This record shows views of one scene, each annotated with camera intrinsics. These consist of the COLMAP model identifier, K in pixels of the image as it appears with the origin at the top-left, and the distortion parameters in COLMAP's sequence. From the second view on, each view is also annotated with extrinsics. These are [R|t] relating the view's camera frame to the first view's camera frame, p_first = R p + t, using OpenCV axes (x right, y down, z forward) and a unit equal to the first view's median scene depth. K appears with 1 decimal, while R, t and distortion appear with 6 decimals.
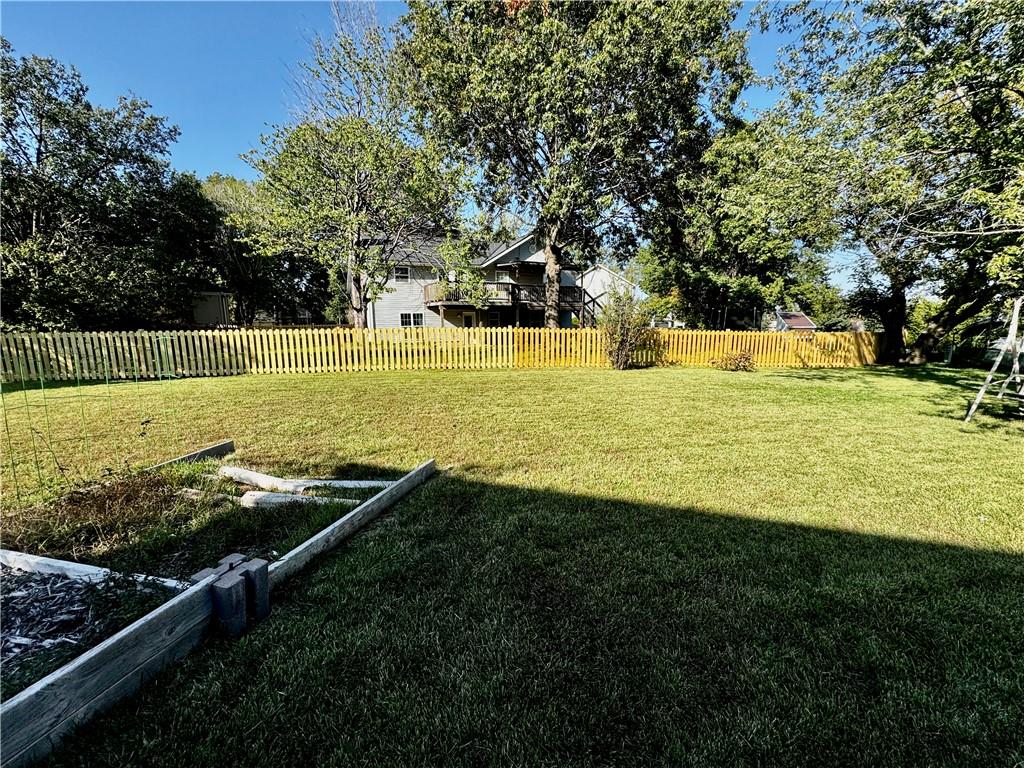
lens RADIAL K [[407.9, 0, 515.0], [0, 407.9, 387.0], [0, 0, 1]] dist [-0.004471, 0.000114]
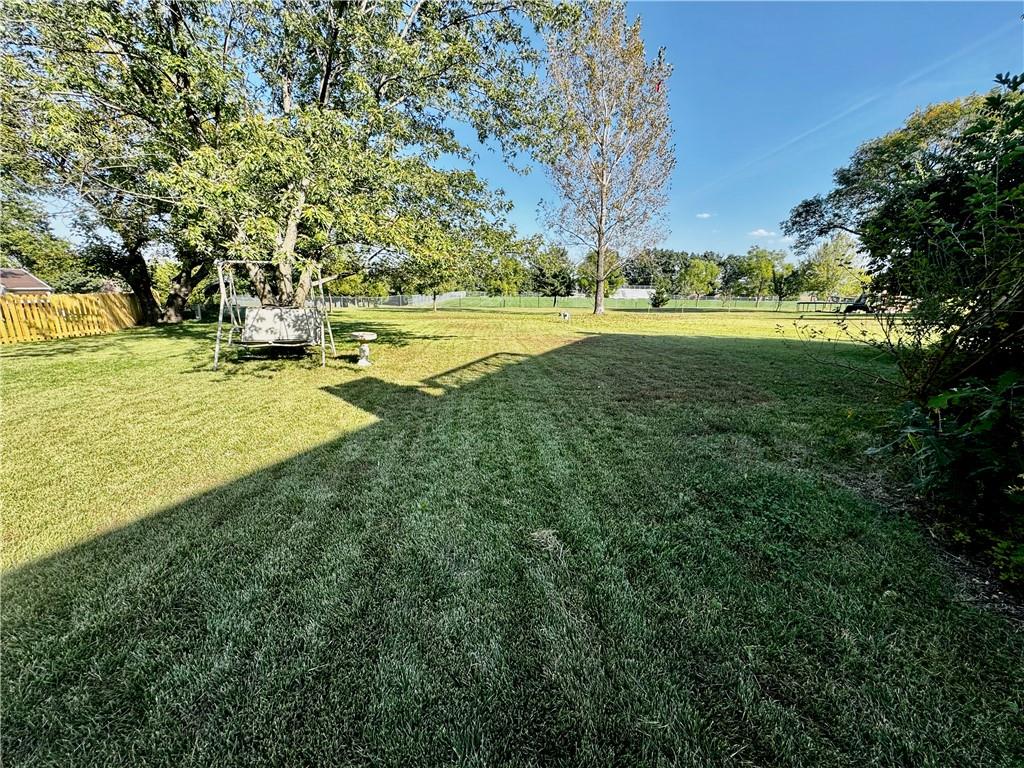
lens RADIAL K [[407.9, 0, 511.5], [0, 407.9, 384.7], [0, 0, 1]] dist [-0.004471, 0.000114]
pose [[0.114523, -0.238313, 0.964412, 0.027754], [0.151009, 0.963694, 0.220203, -0.001373], [-0.981876, 0.120417, 0.146353, -0.001636]]
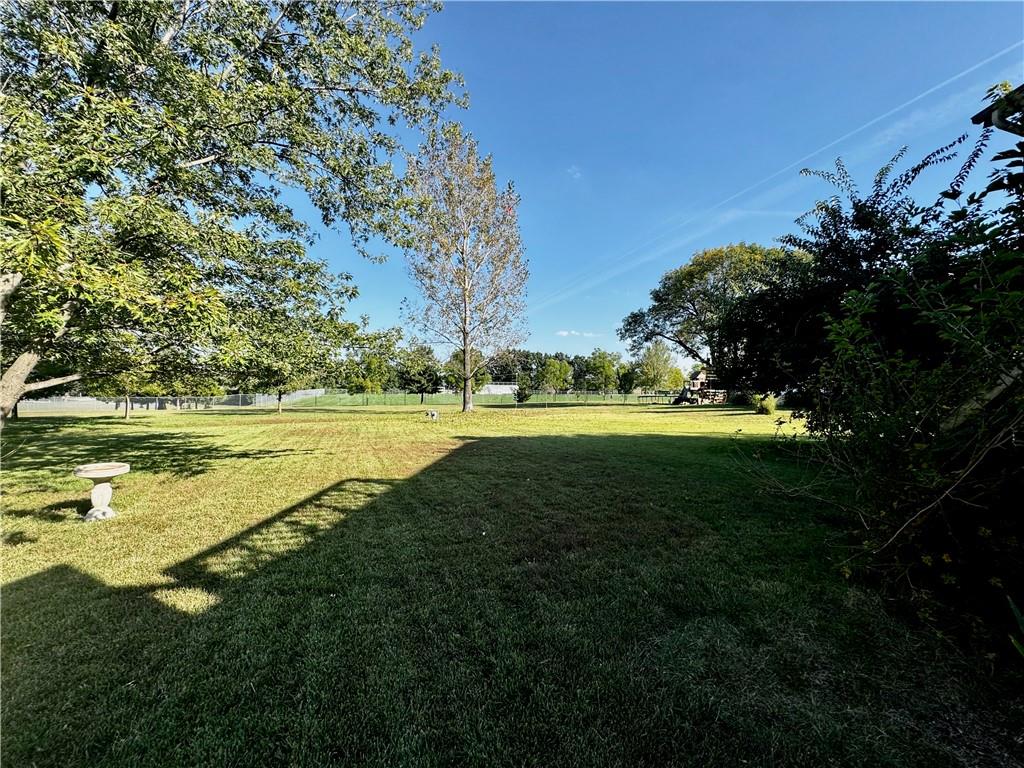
lens RADIAL K [[407.9, 0, 511.4], [0, 407.9, 383.8], [0, 0, 1]] dist [-0.004471, 0.000114]
pose [[-0.202625, -0.007613, 0.979227, 0.134848], [0.152157, 0.987580, 0.039163, -0.005993], [-0.967363, 0.156931, -0.198950, -0.005418]]
